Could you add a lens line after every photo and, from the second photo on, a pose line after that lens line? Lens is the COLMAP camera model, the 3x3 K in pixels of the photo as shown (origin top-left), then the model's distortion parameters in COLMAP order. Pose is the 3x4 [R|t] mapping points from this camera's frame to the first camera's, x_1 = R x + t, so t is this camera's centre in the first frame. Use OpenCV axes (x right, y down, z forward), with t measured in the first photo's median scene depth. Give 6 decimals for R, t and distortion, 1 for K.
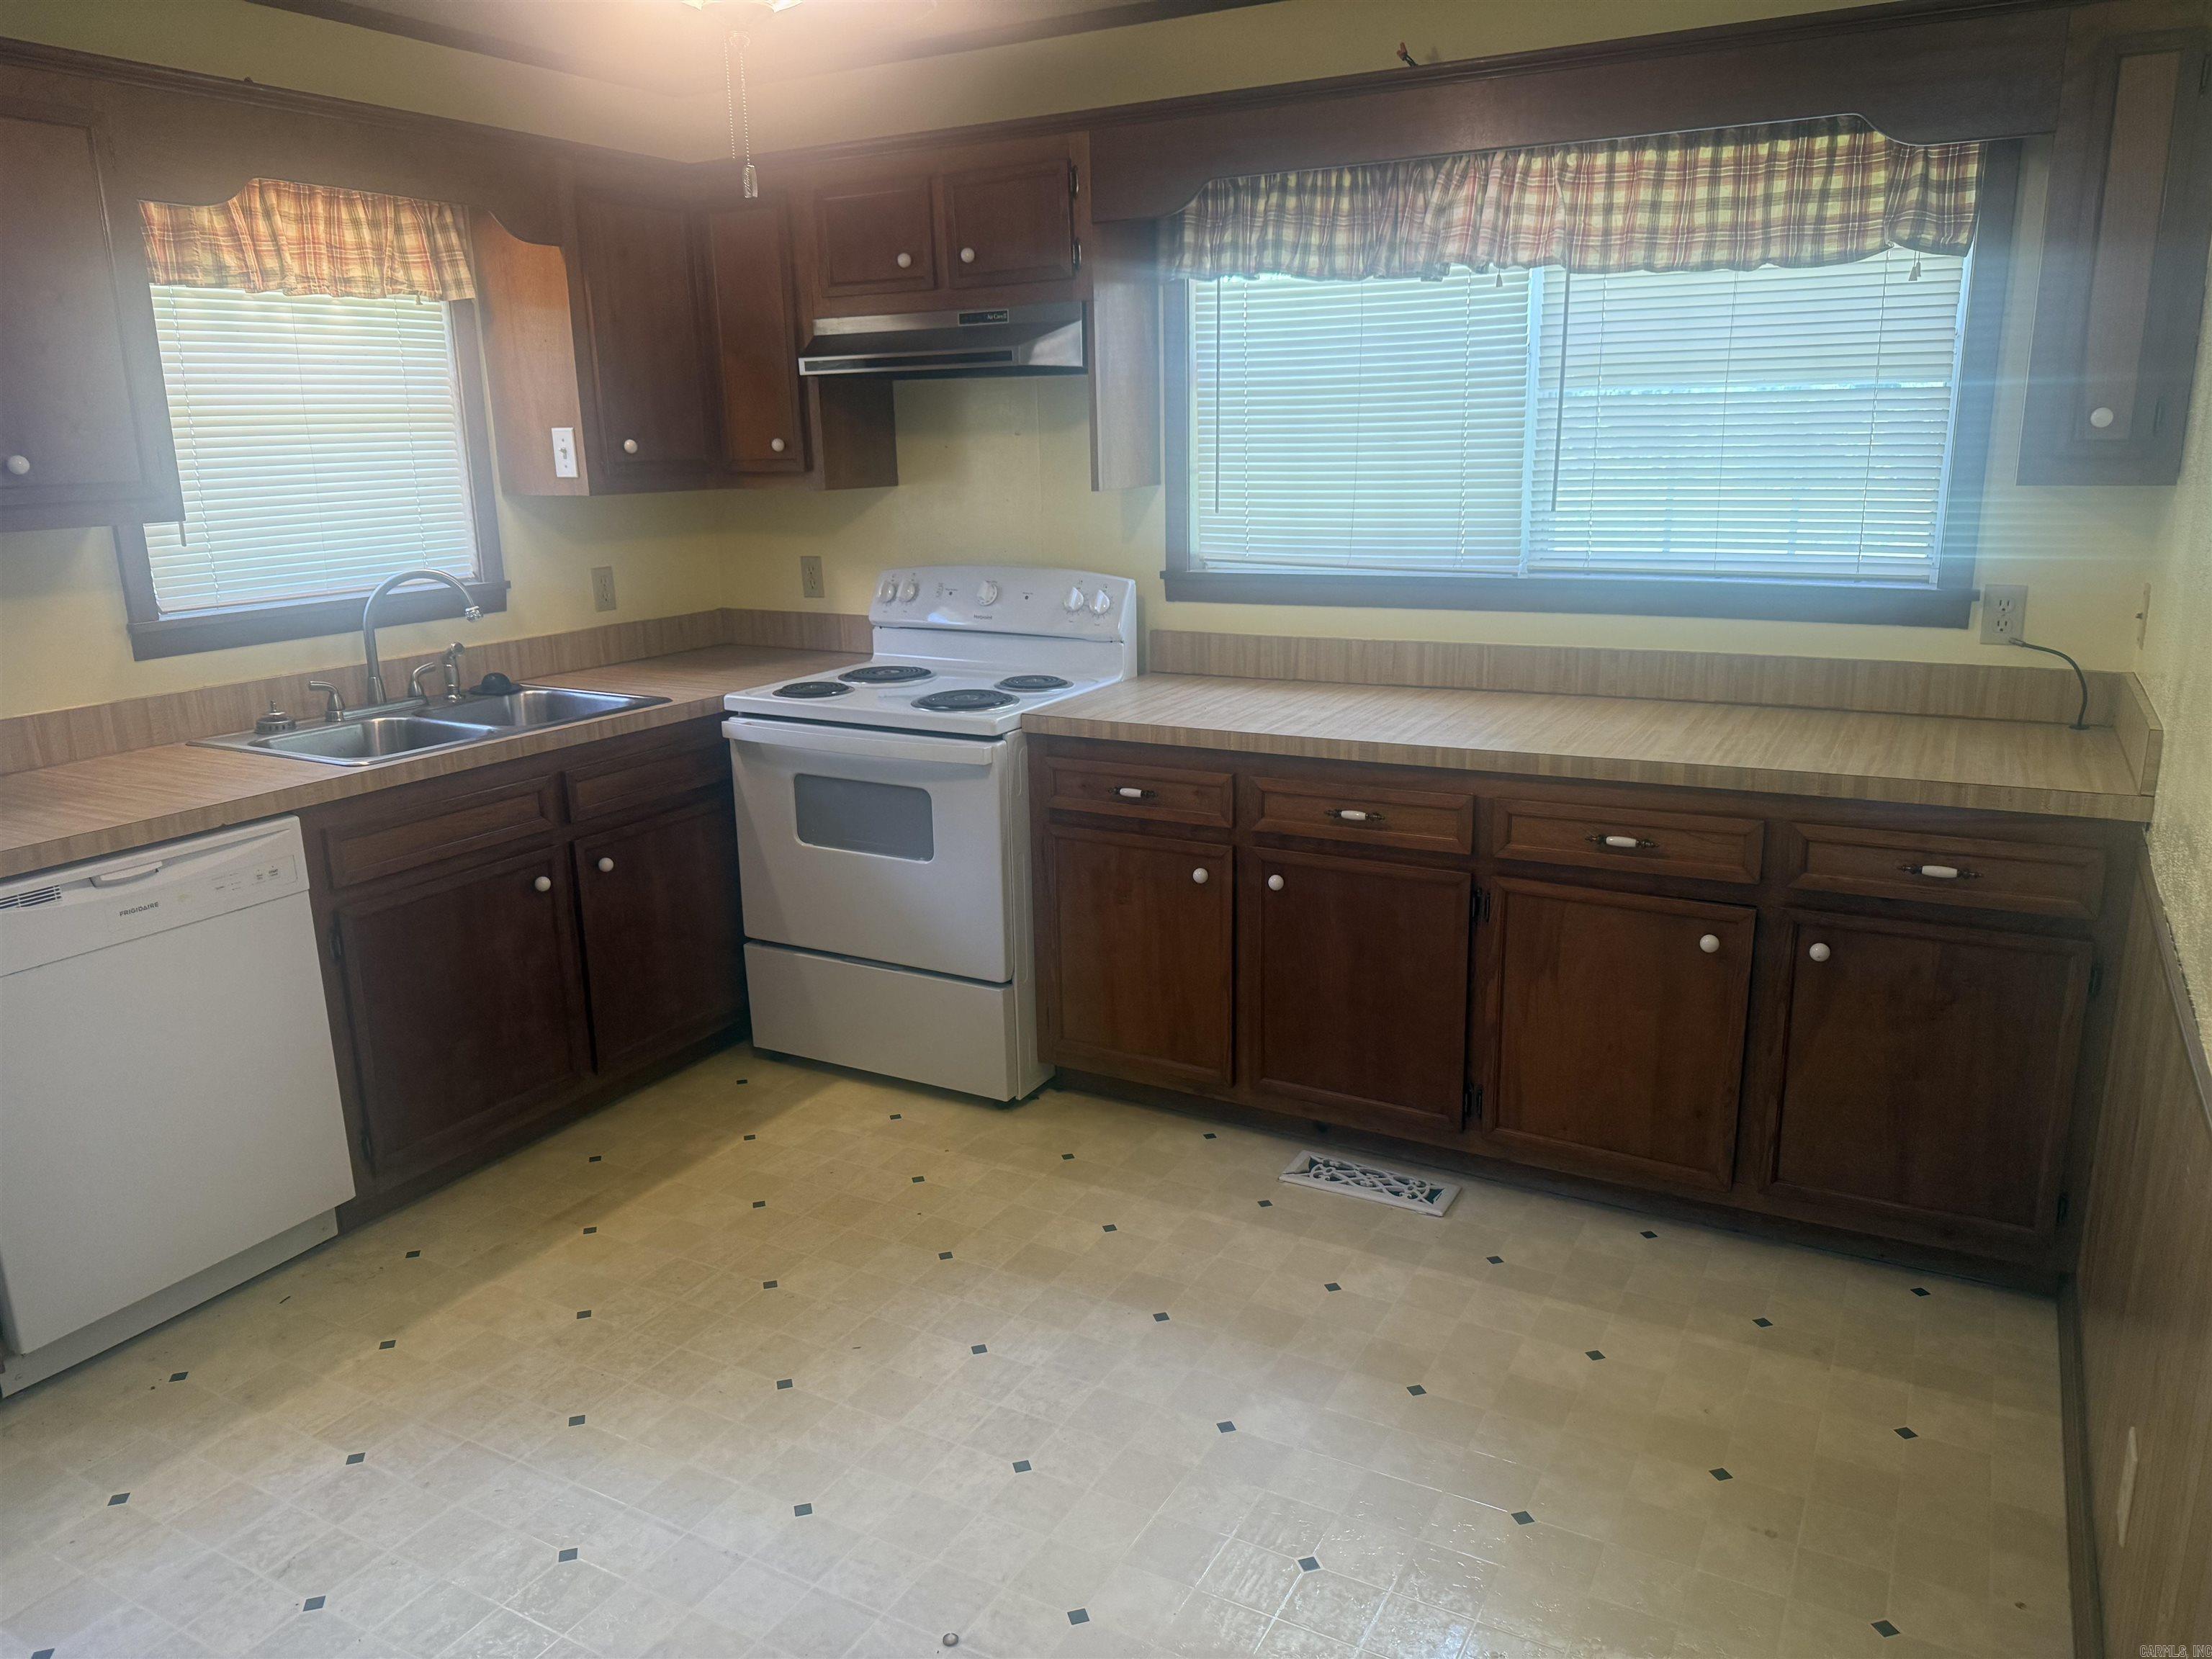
lens RADIAL K [[1549.8, 0, 1118.2], [0, 1549.8, 825.9], [0, 0, 1]] dist [0.050209, -0.073494]
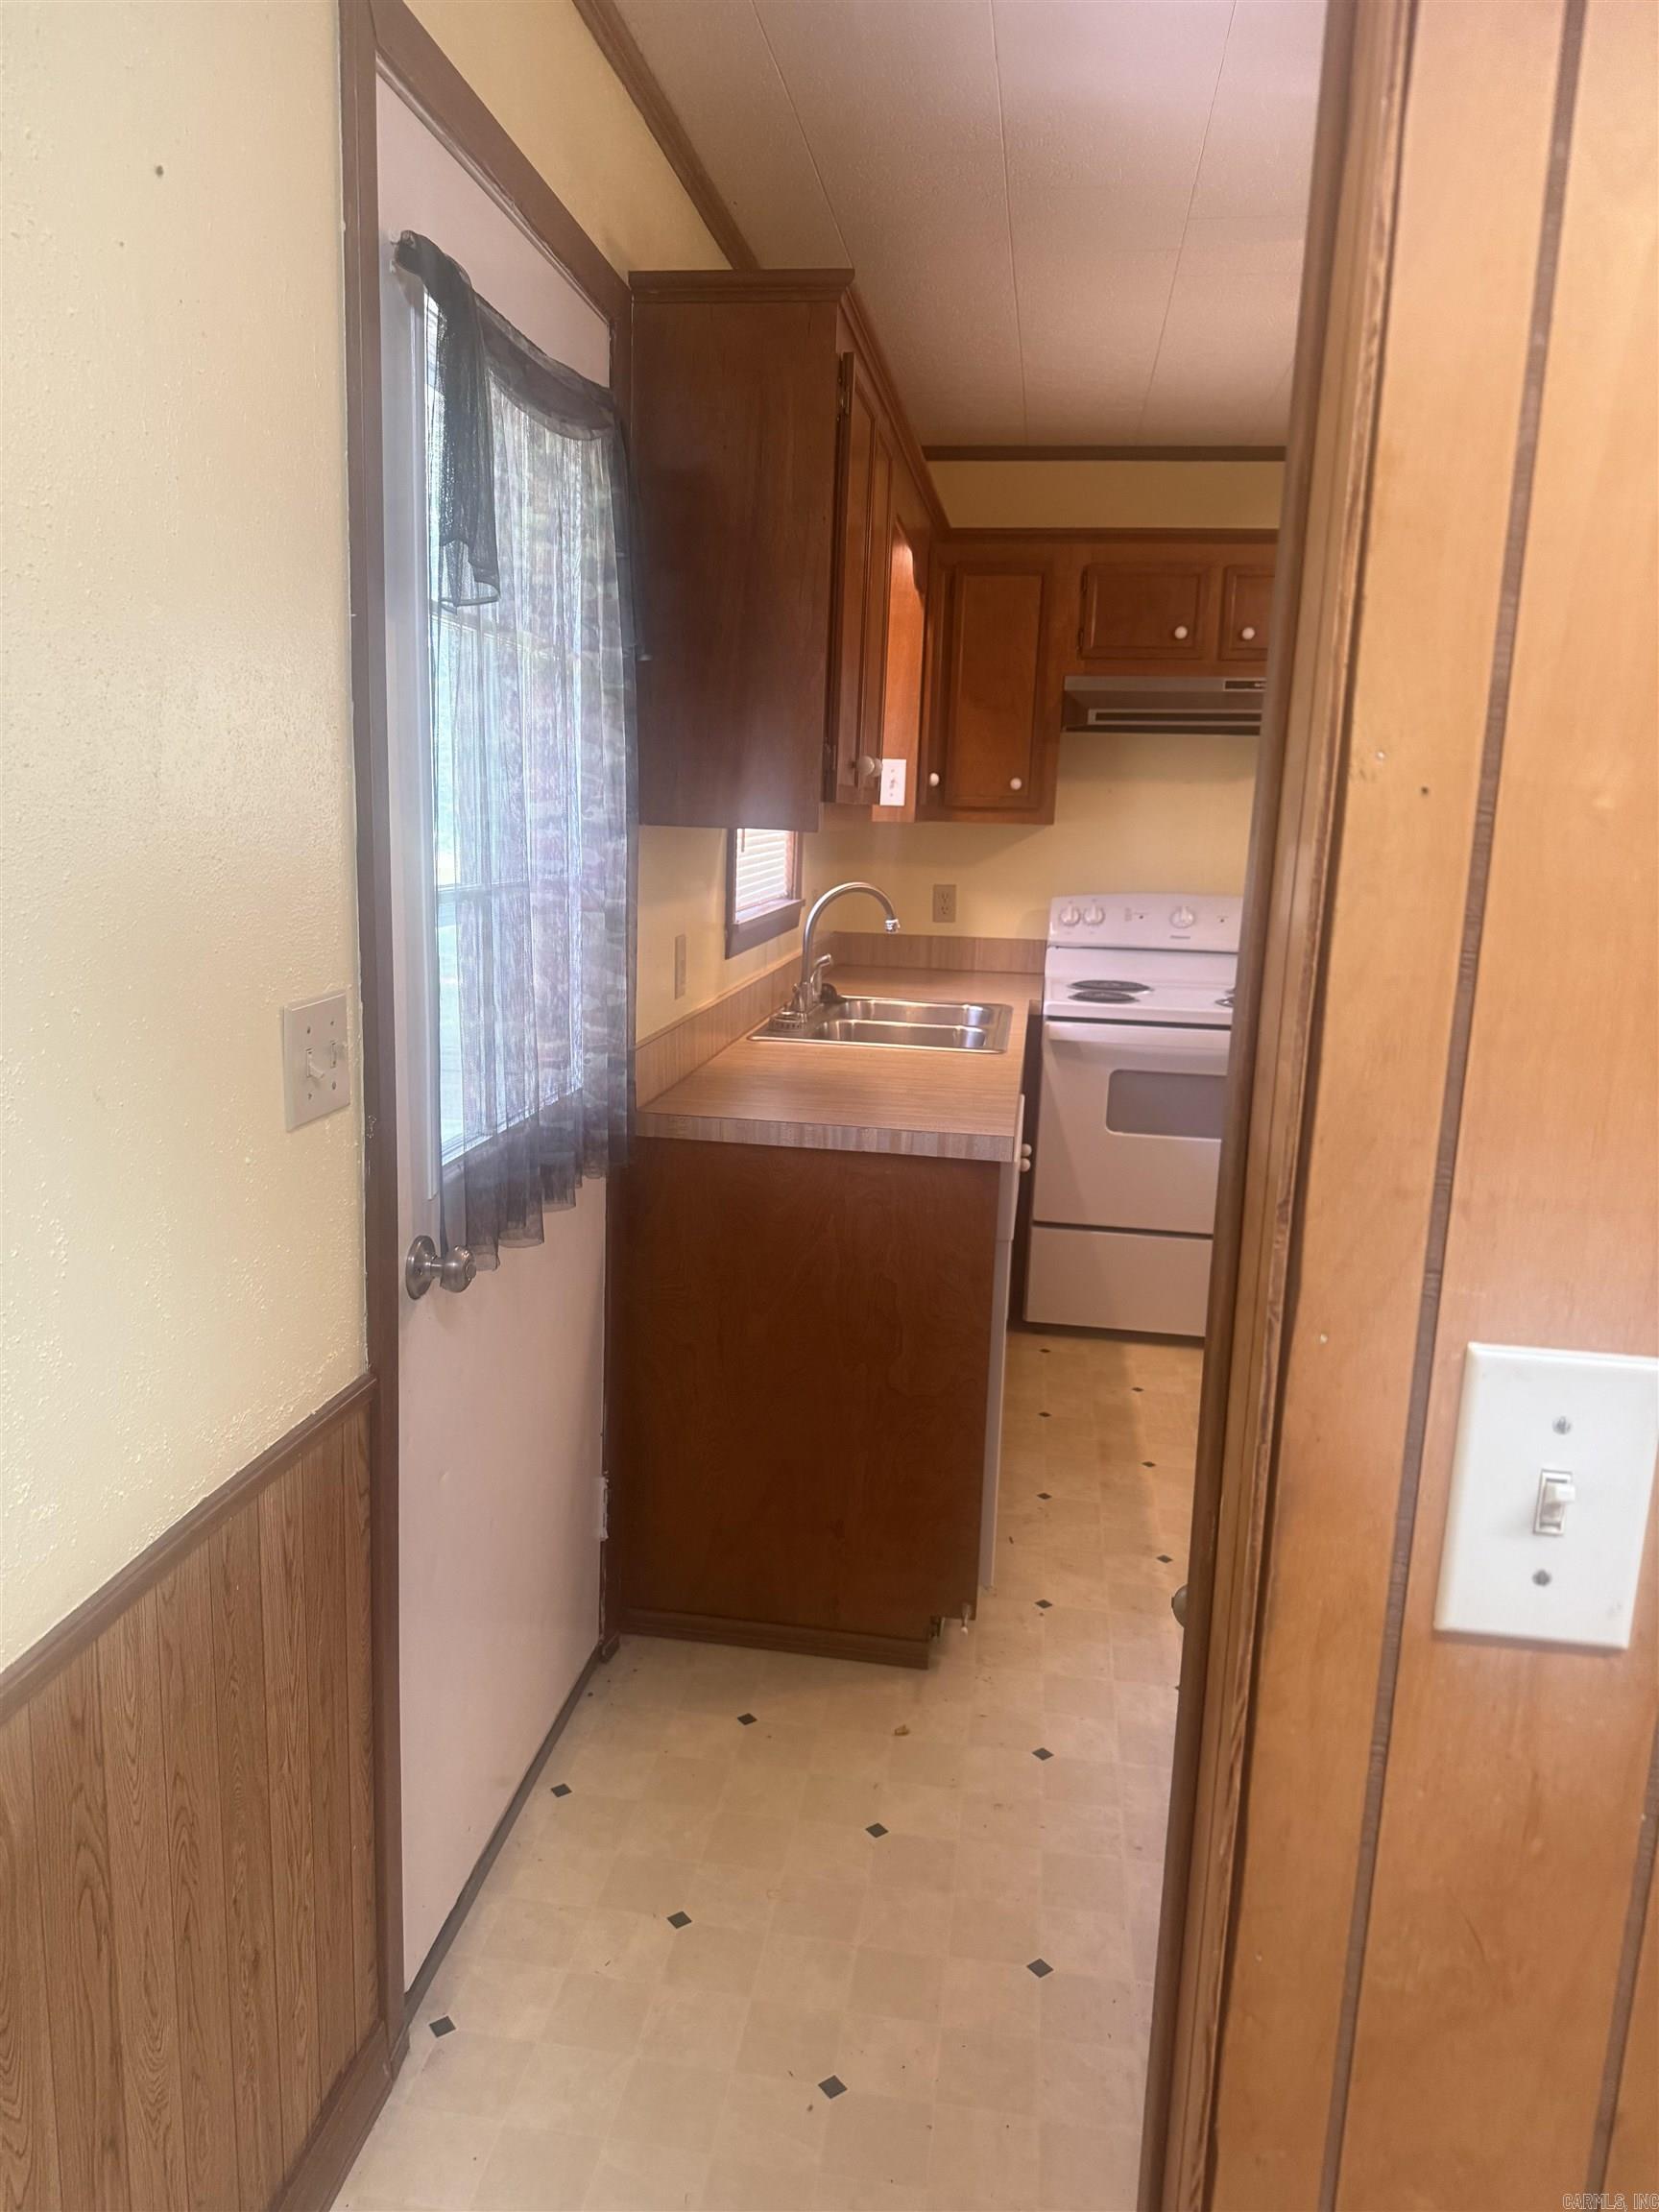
lens RADIAL K [[1549.8, 0, 816.5], [0, 1549.8, 1103.3], [0, 0, 1]] dist [0.050209, -0.073494]
pose [[0.937799, -0.023747, 0.346364, -0.798589], [0.043707, 0.997796, -0.049928, 0.037856], [-0.344415, 0.061961, 0.936770, 0.013145]]
